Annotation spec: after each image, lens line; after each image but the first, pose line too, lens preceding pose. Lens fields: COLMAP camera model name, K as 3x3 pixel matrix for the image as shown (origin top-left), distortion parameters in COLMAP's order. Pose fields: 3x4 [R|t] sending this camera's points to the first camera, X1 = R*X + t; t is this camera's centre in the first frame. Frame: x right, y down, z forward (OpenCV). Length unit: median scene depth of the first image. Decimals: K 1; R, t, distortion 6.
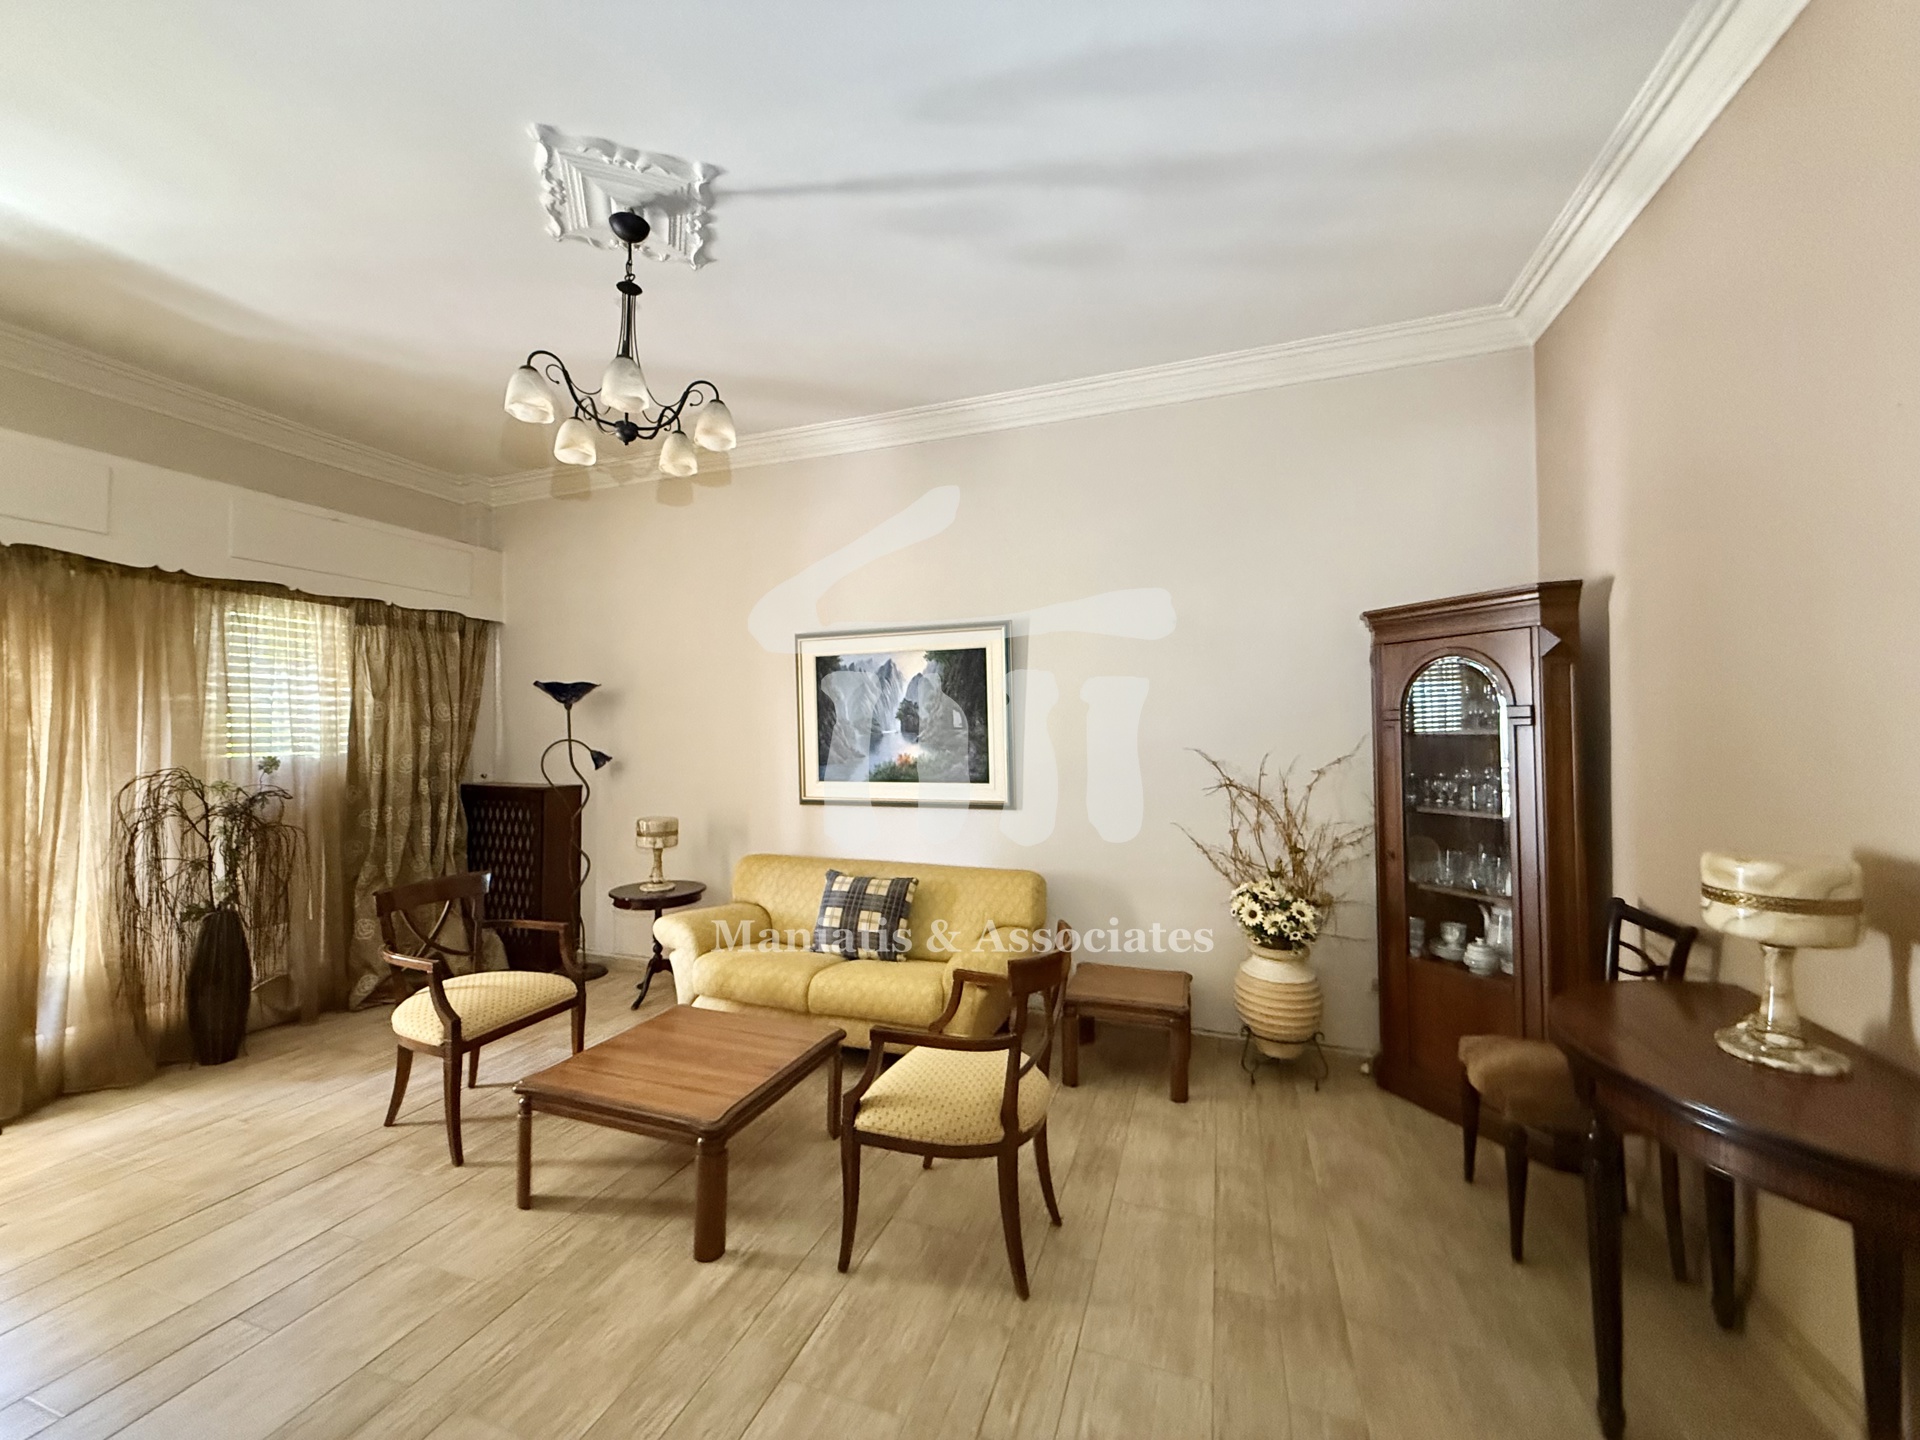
lens RADIAL K [[763.0, 0, 955.6], [0, 763.0, 717.6], [0, 0, 1]] dist [-0.001572, 0.000205]
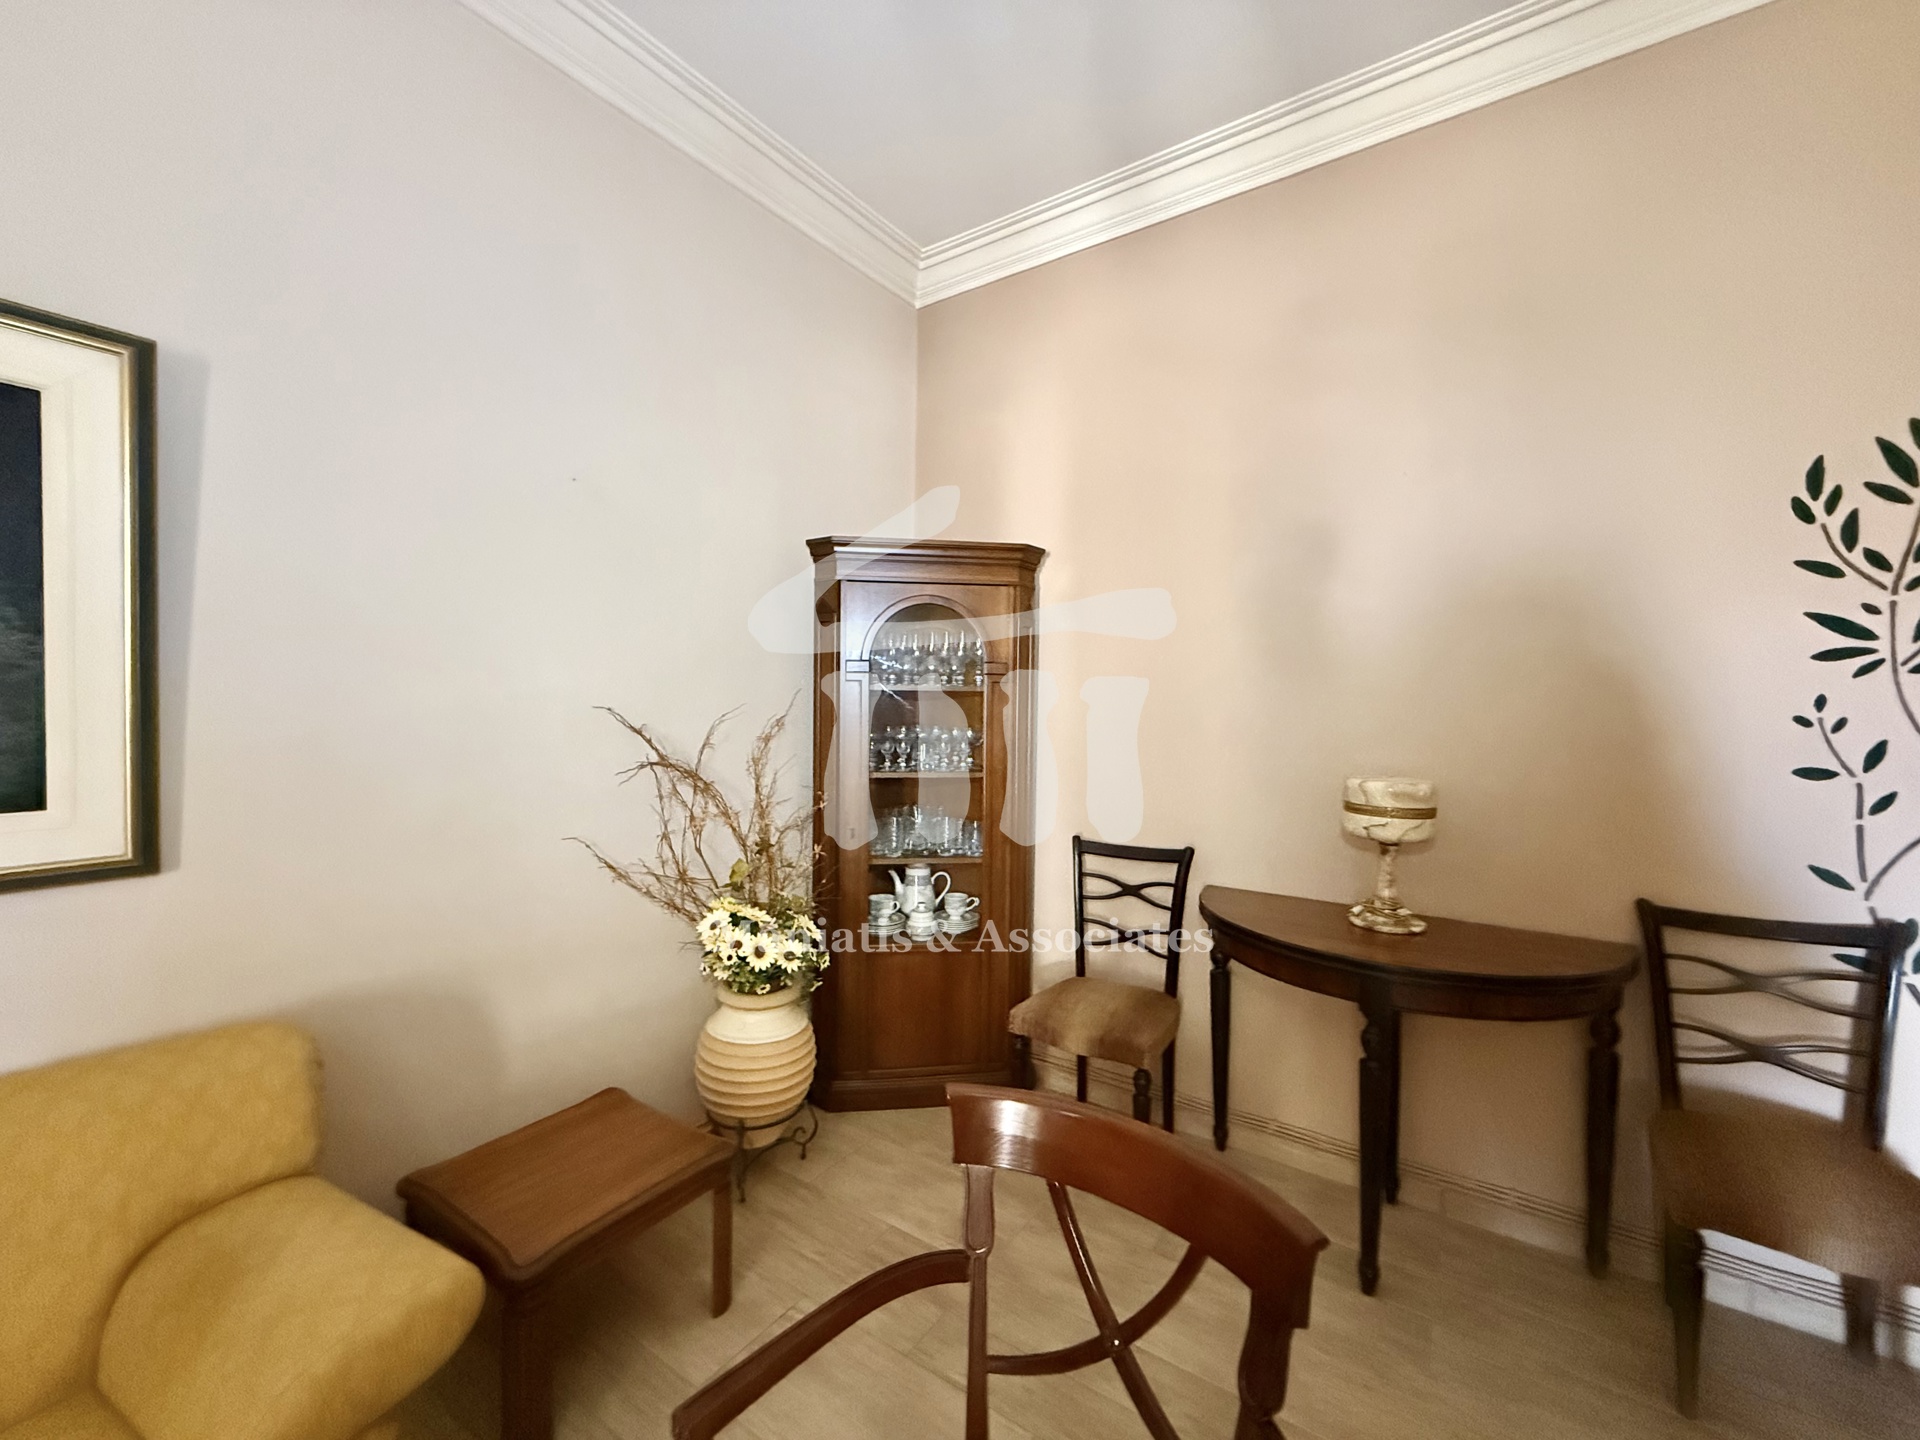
lens RADIAL K [[763.0, 0, 955.6], [0, 763.0, 717.6], [0, 0, 1]] dist [-0.001572, 0.000205]
pose [[0.265973, -0.005227, 0.963966, -0.167517], [-0.027855, 0.999526, 0.013105, 0.031489], [-0.963578, -0.030337, 0.265702, 0.530919]]
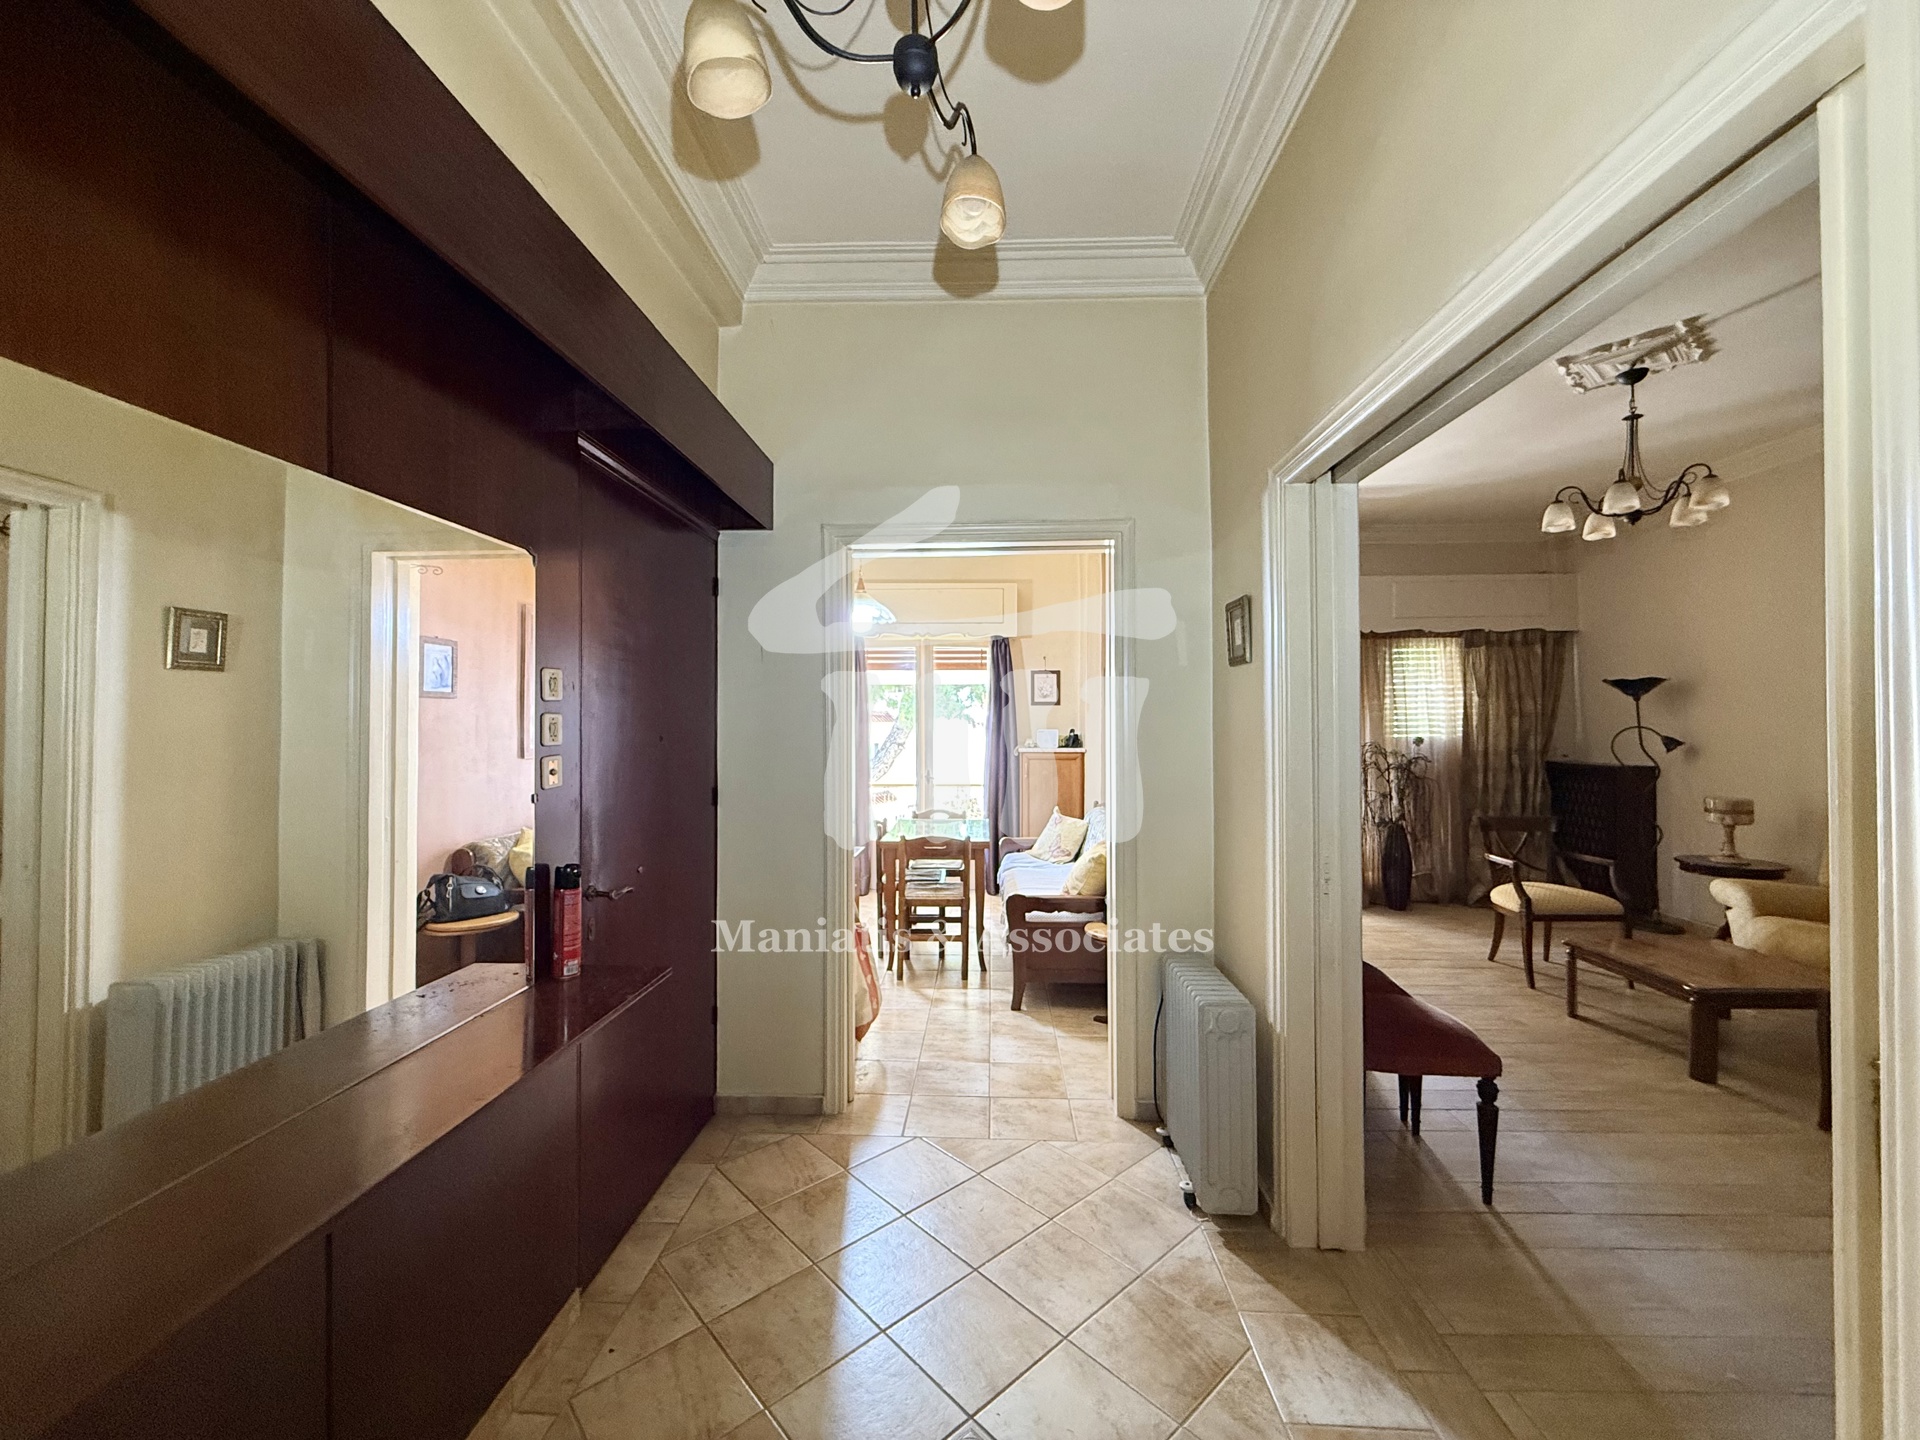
lens RADIAL K [[763.0, 0, 955.6], [0, 763.0, 717.6], [0, 0, 1]] dist [-0.001572, 0.000205]
pose [[0.304713, -0.009584, -0.952396, 0.341278], [0.025032, 0.999685, -0.002051, -0.010399], [0.952115, -0.023215, 0.304857, -0.422452]]
